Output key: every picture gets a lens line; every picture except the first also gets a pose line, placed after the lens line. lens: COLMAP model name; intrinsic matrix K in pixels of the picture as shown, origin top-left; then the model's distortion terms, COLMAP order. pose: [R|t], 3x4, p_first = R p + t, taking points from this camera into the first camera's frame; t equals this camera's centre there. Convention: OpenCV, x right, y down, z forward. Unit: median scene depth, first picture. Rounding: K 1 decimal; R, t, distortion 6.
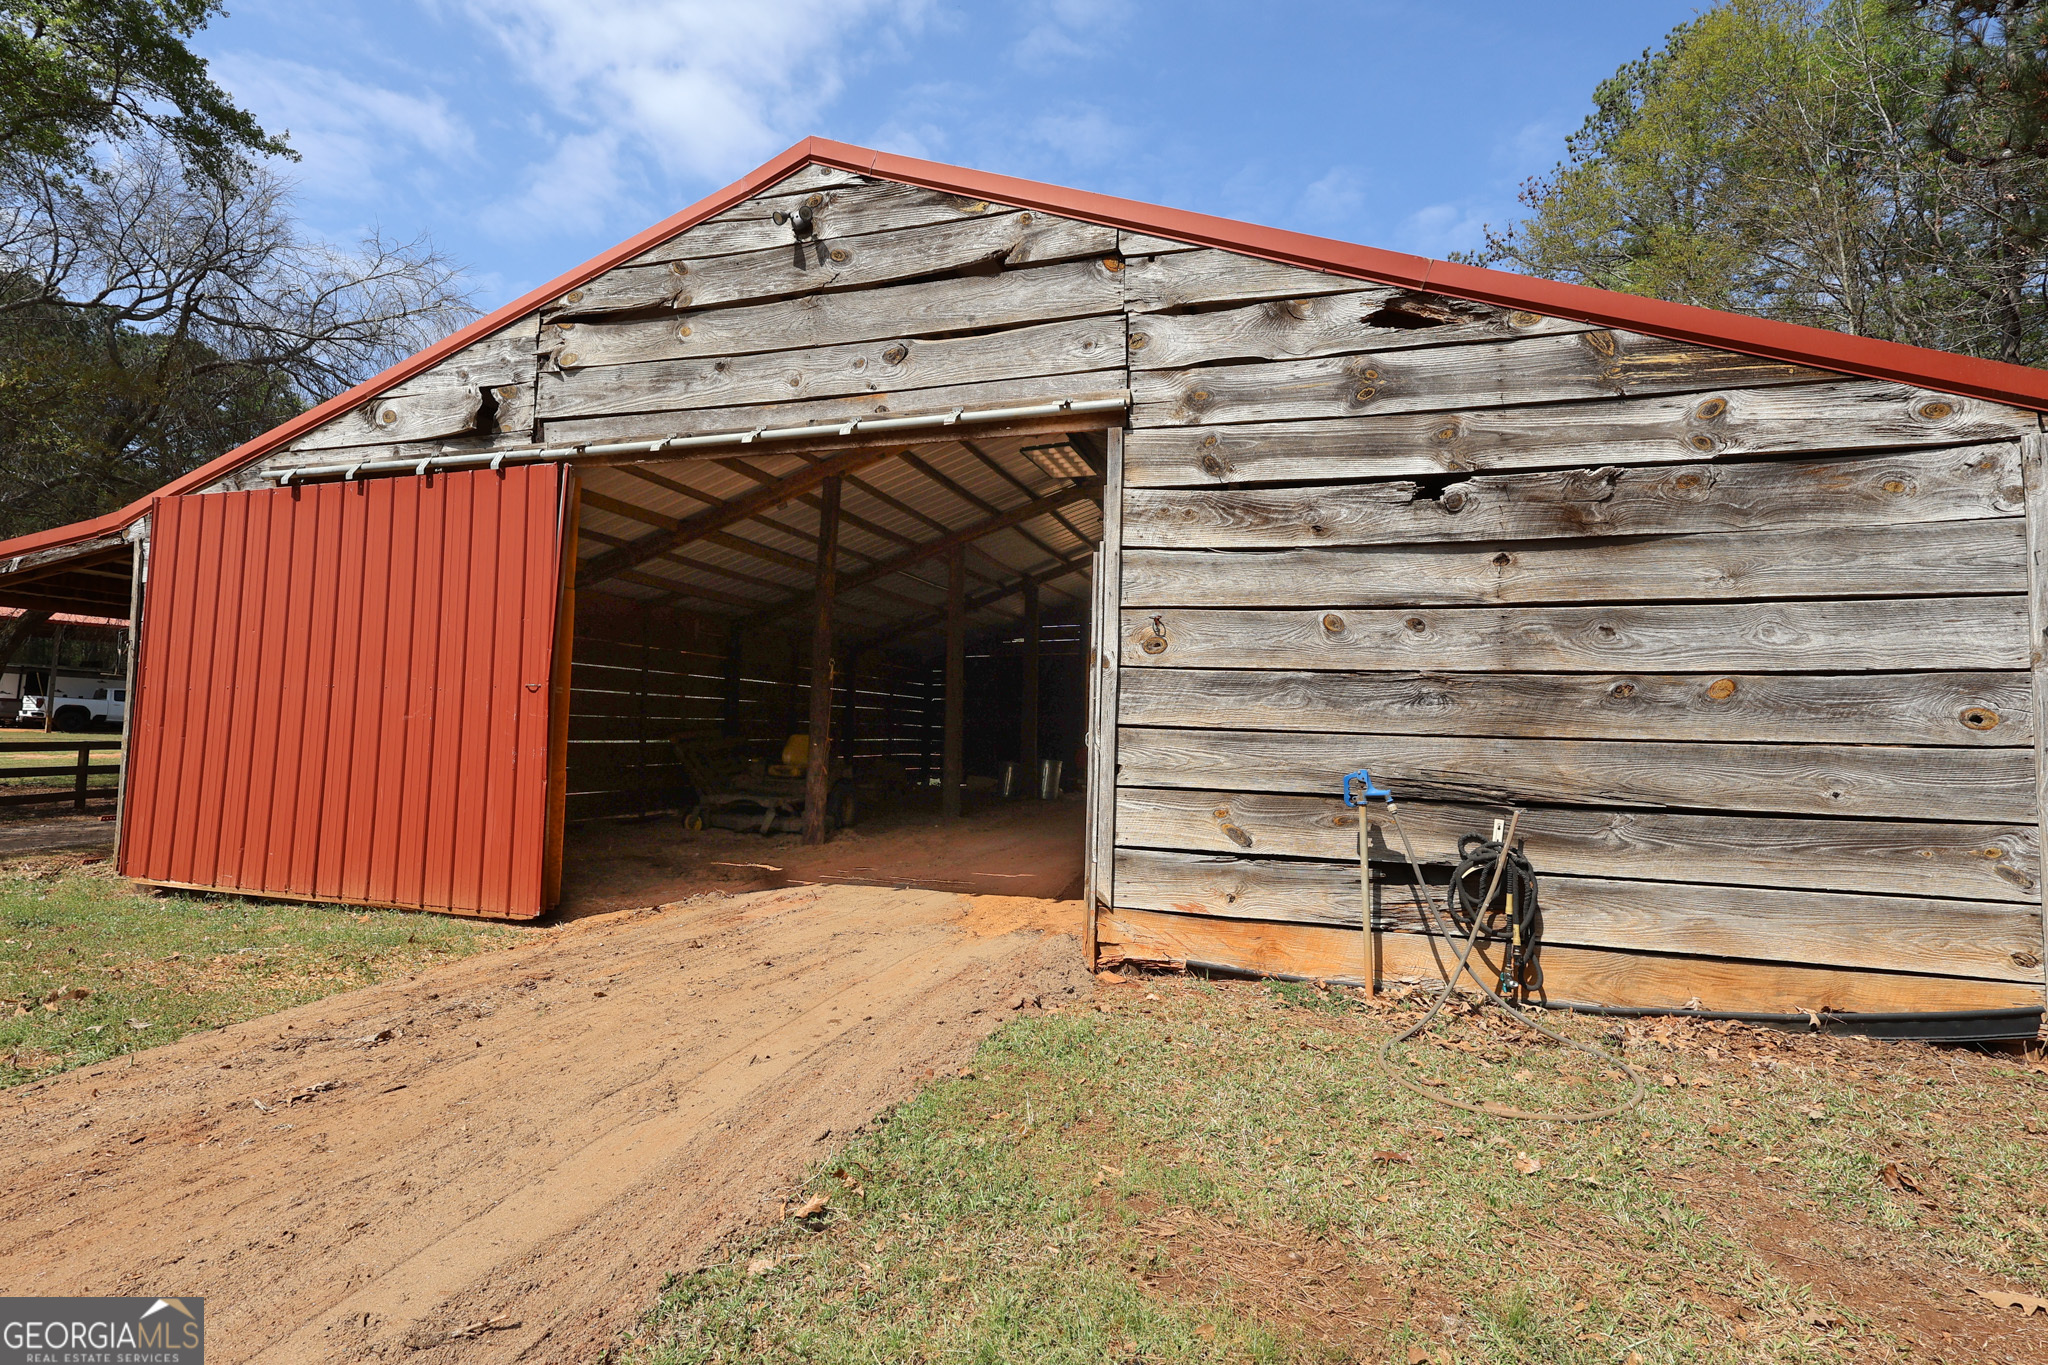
lens RADIAL K [[984.1, 0, 1026.9], [0, 984.1, 677.6], [0, 0, 1]] dist [0.027391, -0.000521]
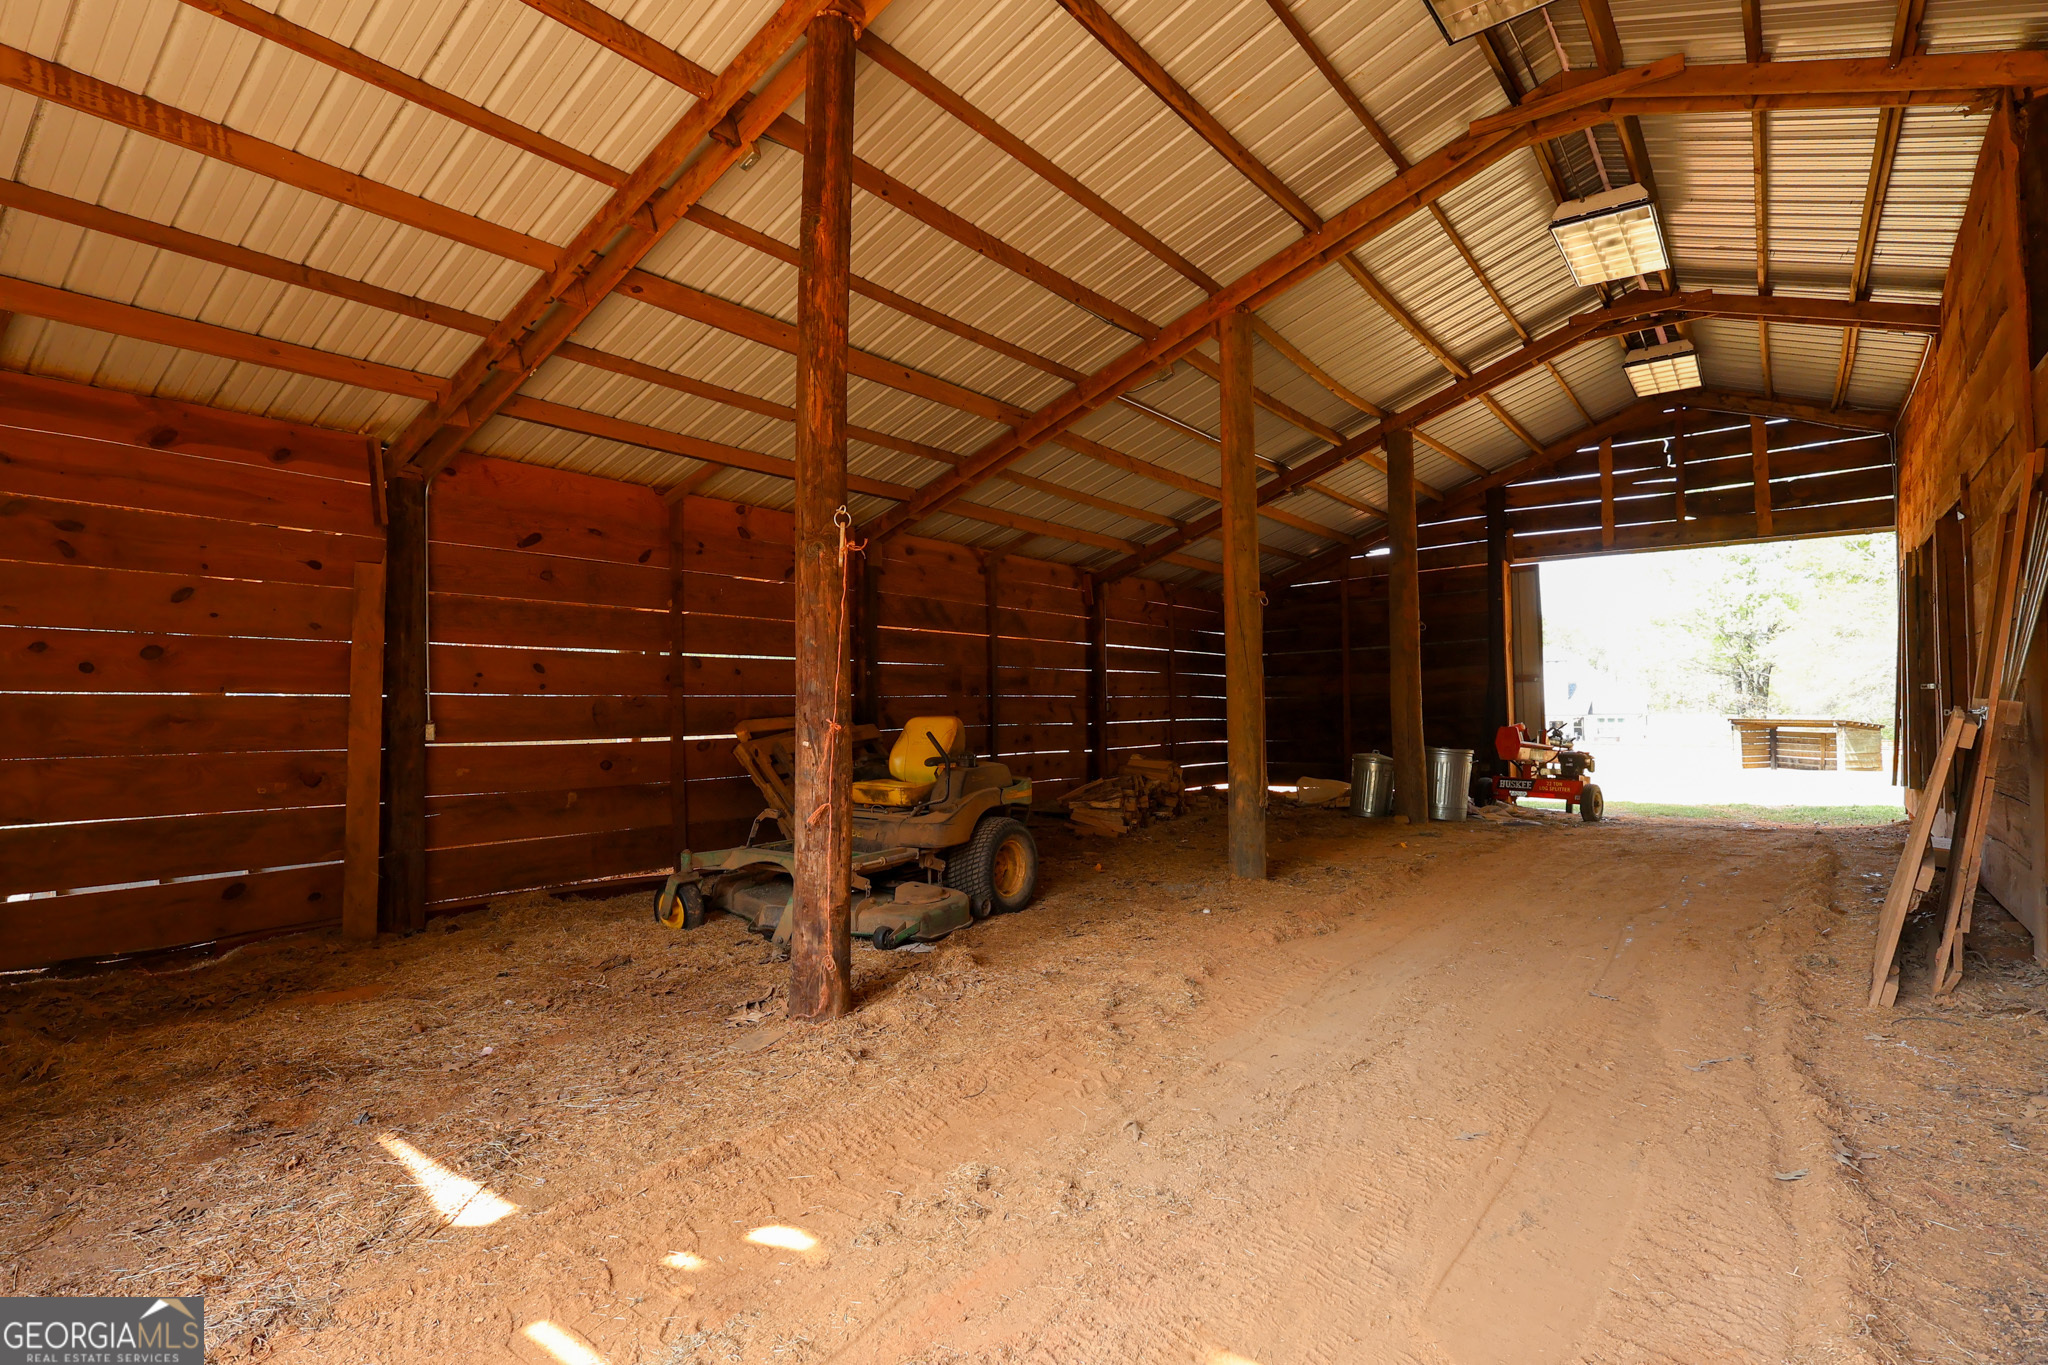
lens RADIAL K [[984.1, 0, 1019.9], [0, 984.1, 681.9], [0, 0, 1]] dist [0.027391, -0.000521]
pose [[0.935018, -0.045661, -0.351647, -0.005033], [0.054022, 0.998442, 0.013996, 0.026356], [0.350460, -0.032084, 0.936028, 0.409704]]
